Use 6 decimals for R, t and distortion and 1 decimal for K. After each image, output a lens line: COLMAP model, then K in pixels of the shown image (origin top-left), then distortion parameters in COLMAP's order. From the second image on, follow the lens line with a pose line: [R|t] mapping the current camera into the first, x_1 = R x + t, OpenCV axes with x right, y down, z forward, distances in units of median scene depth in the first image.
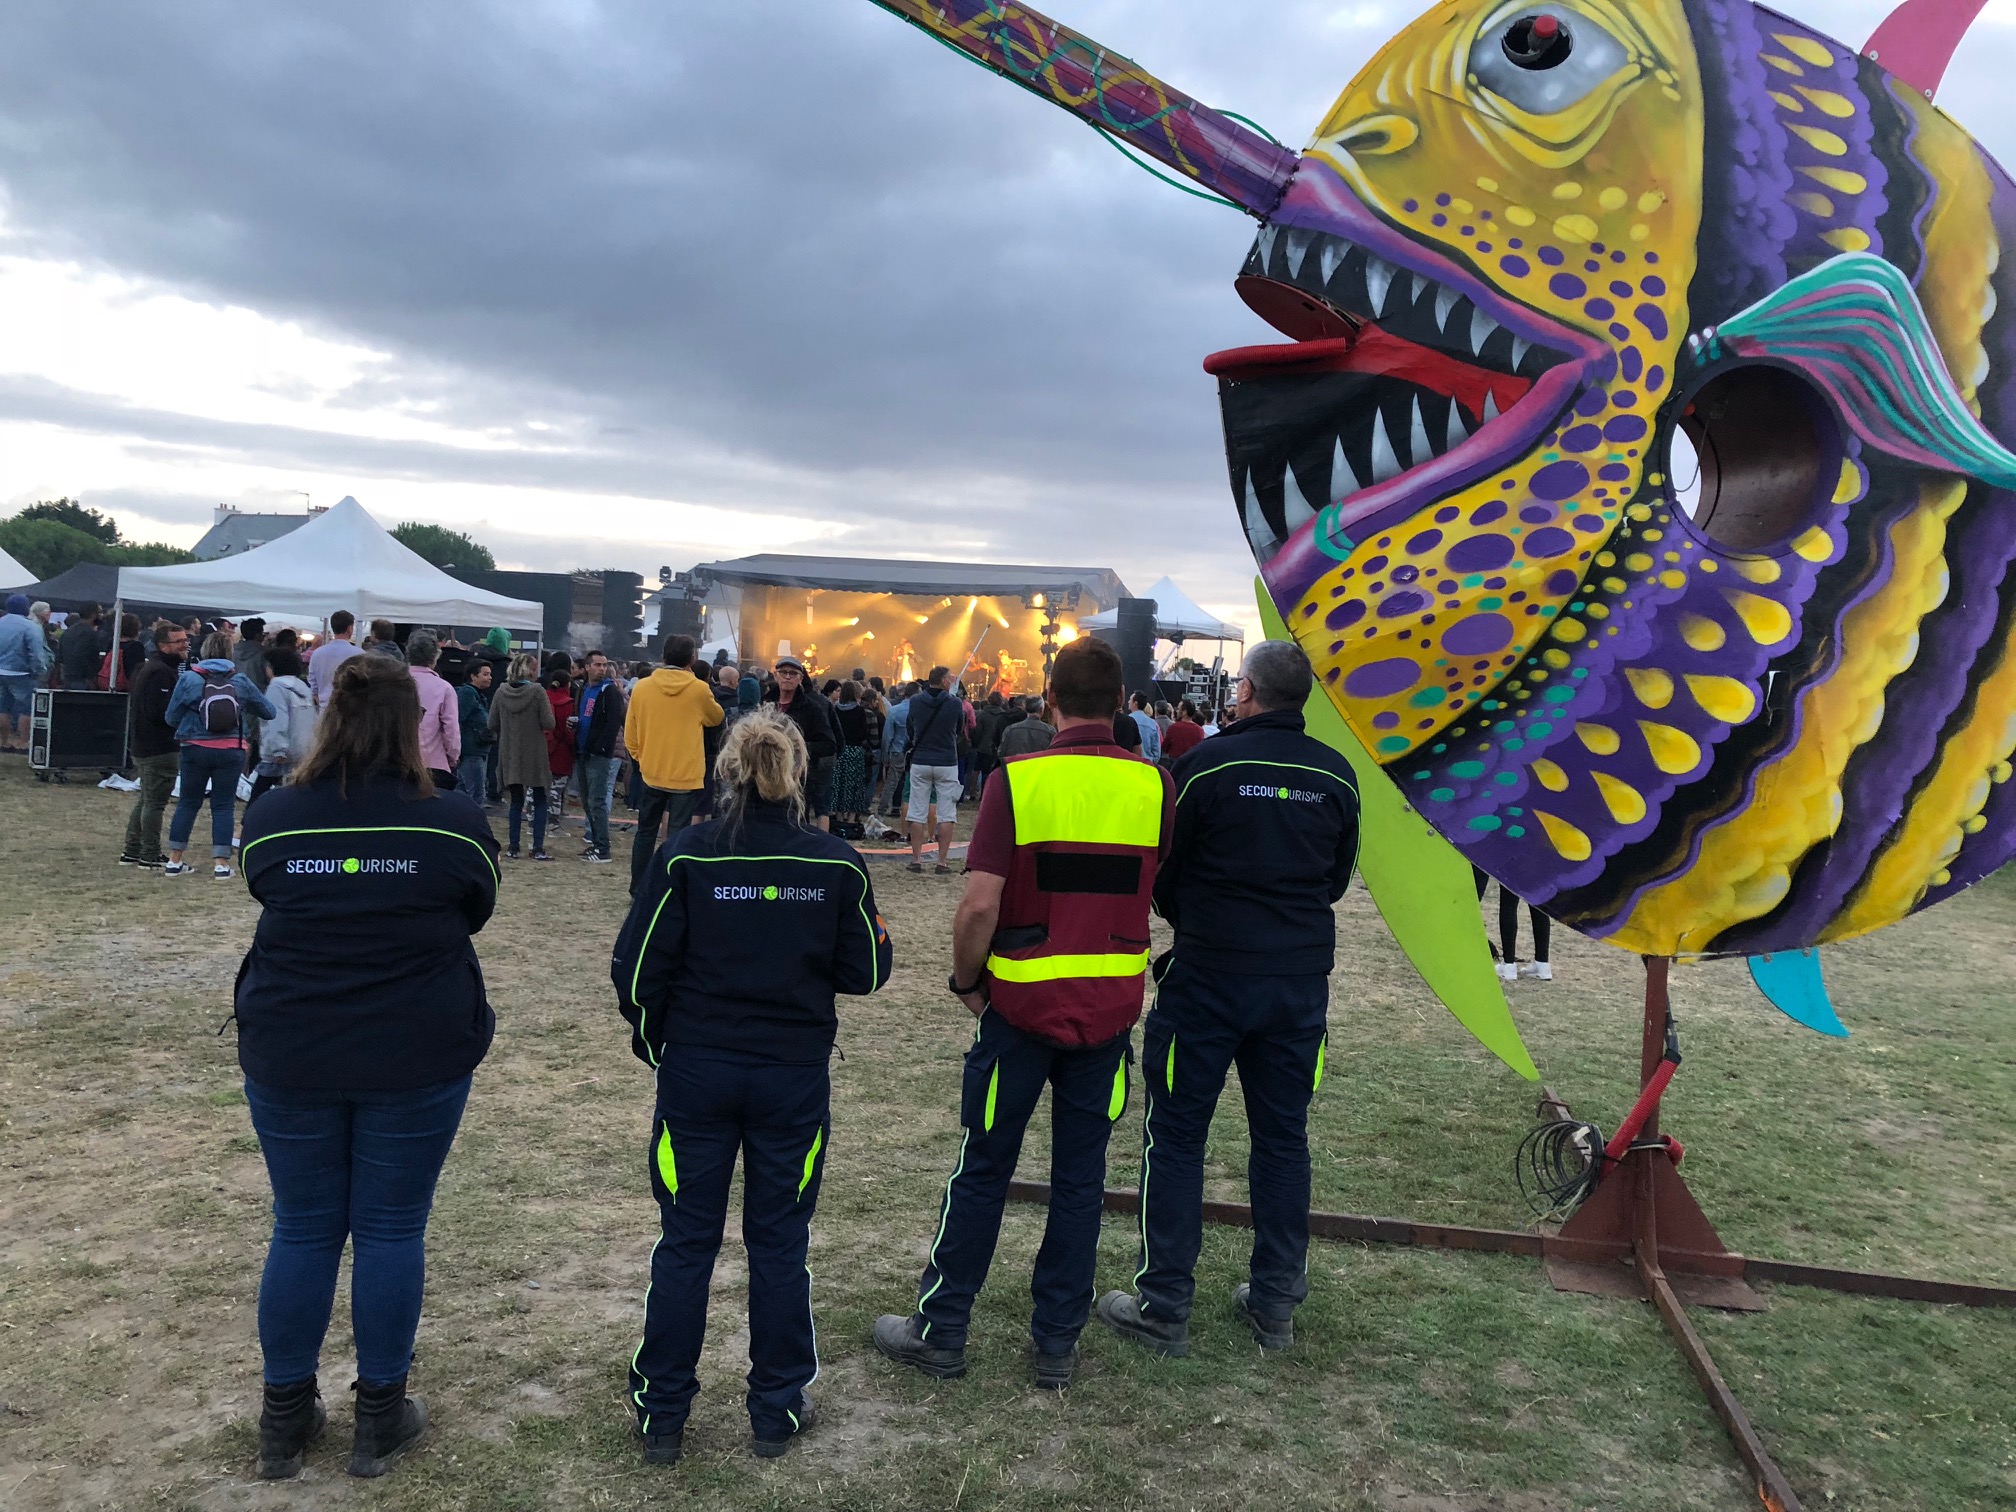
lens RADIAL K [[1653.3, 0, 1008.0], [0, 1653.3, 756.0], [0, 0, 1]] dist [-0.005910, -0.001321]
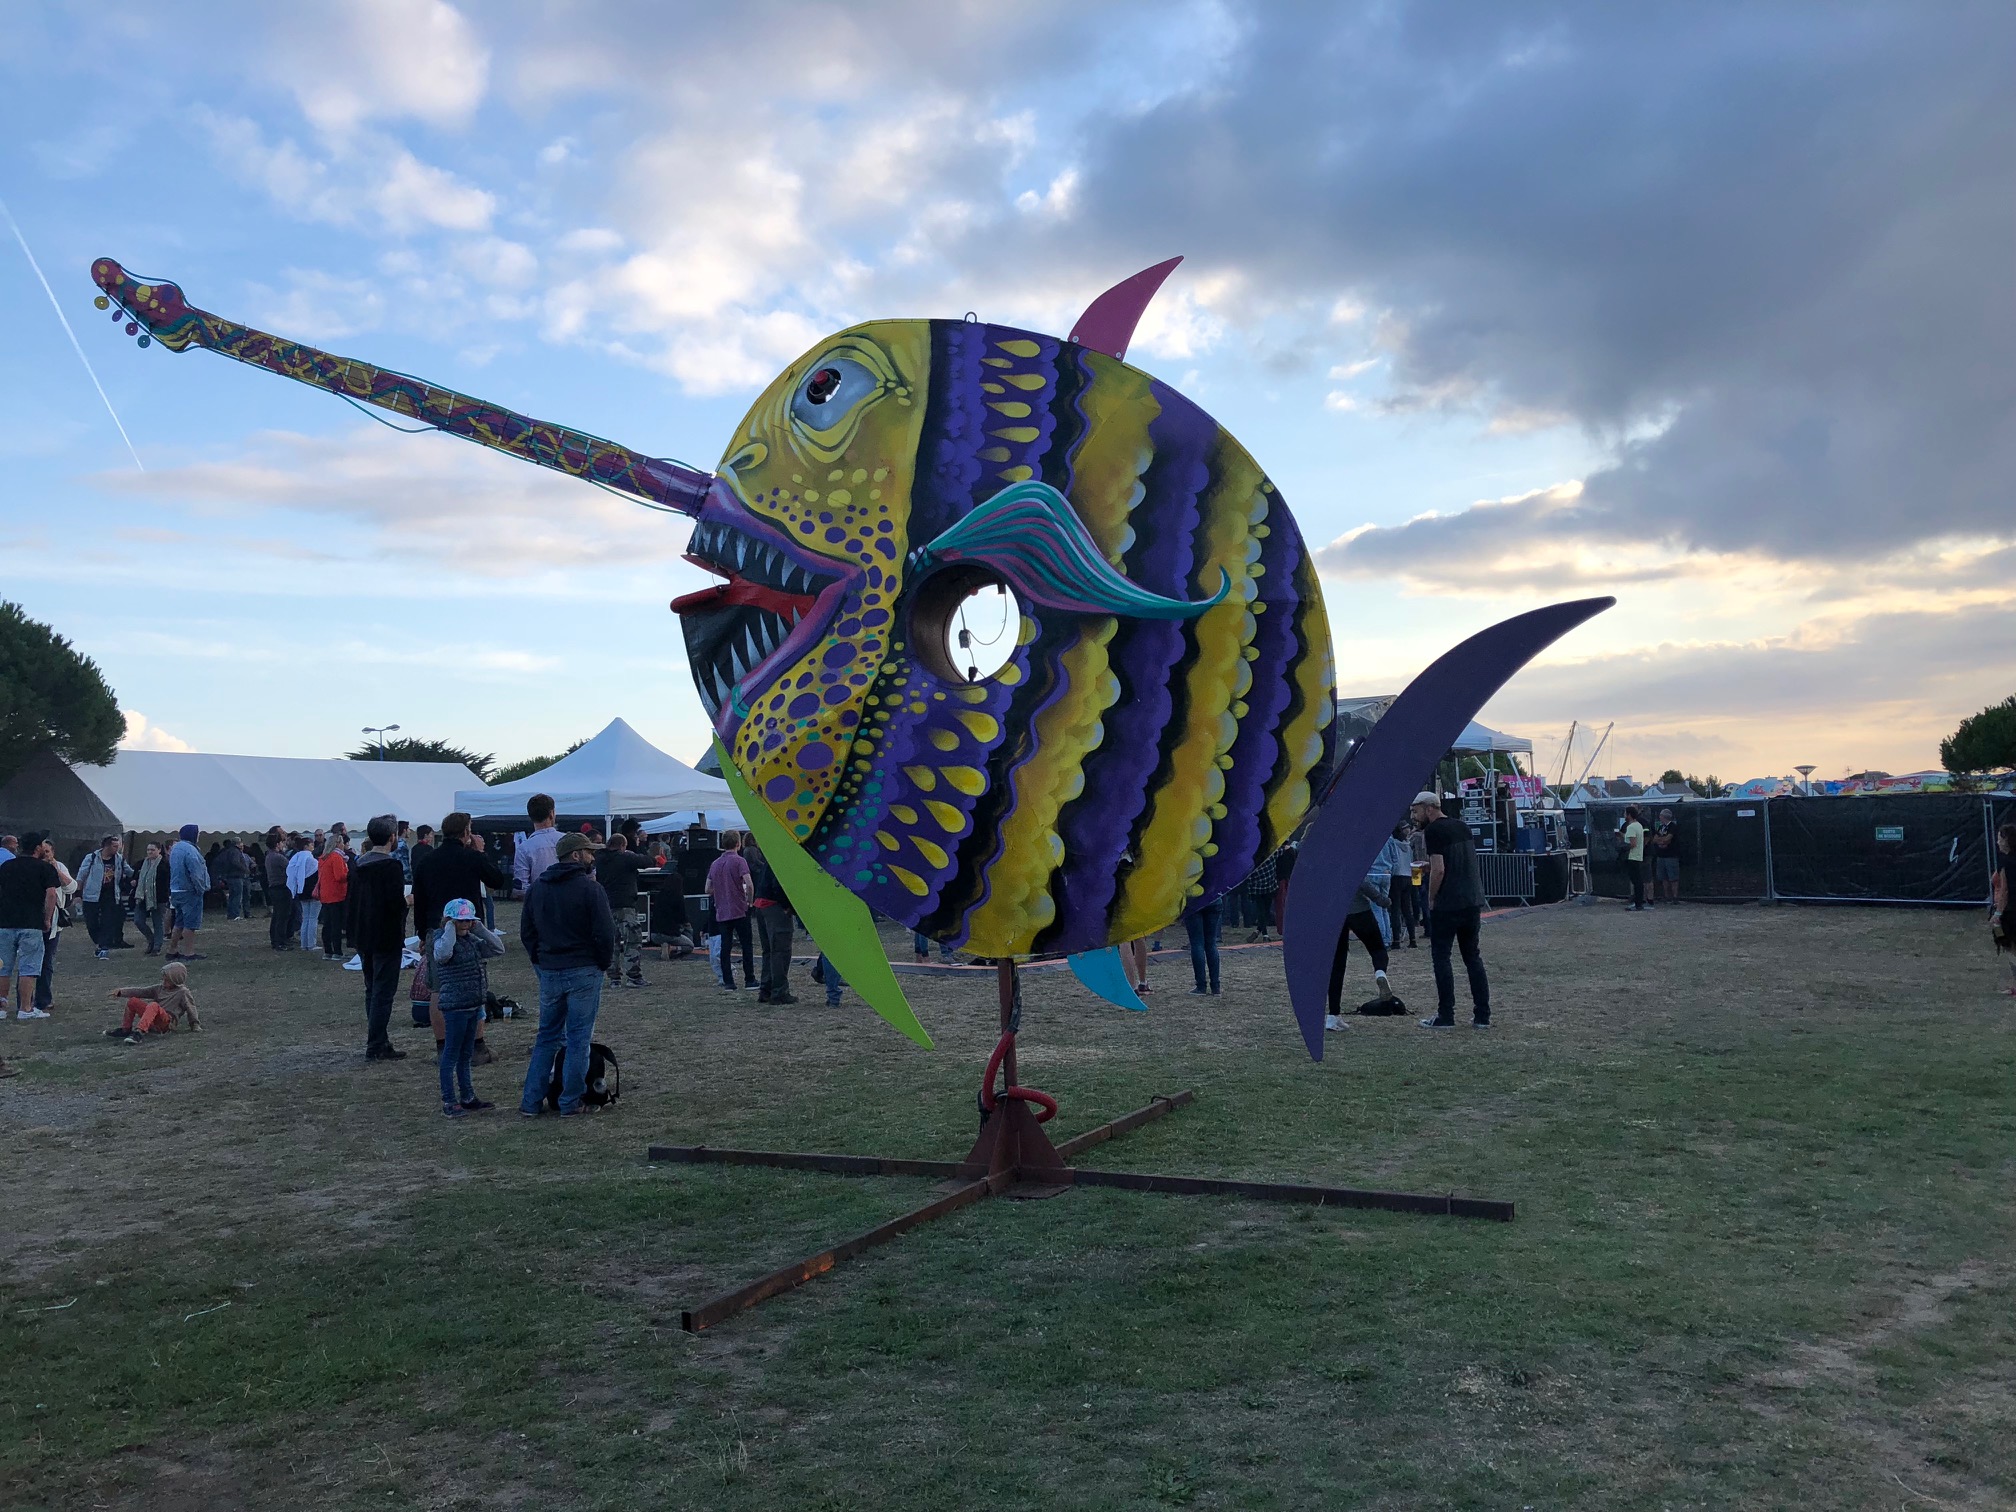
lens RADIAL K [[1653.3, 0, 1008.0], [0, 1653.3, 756.0], [0, 0, 1]] dist [-0.005910, -0.001321]
pose [[0.932931, -0.103570, -0.344837, 1.004472], [0.073191, 0.992290, -0.100016, 0.098729], [0.352537, 0.068069, 0.933319, -0.413553]]
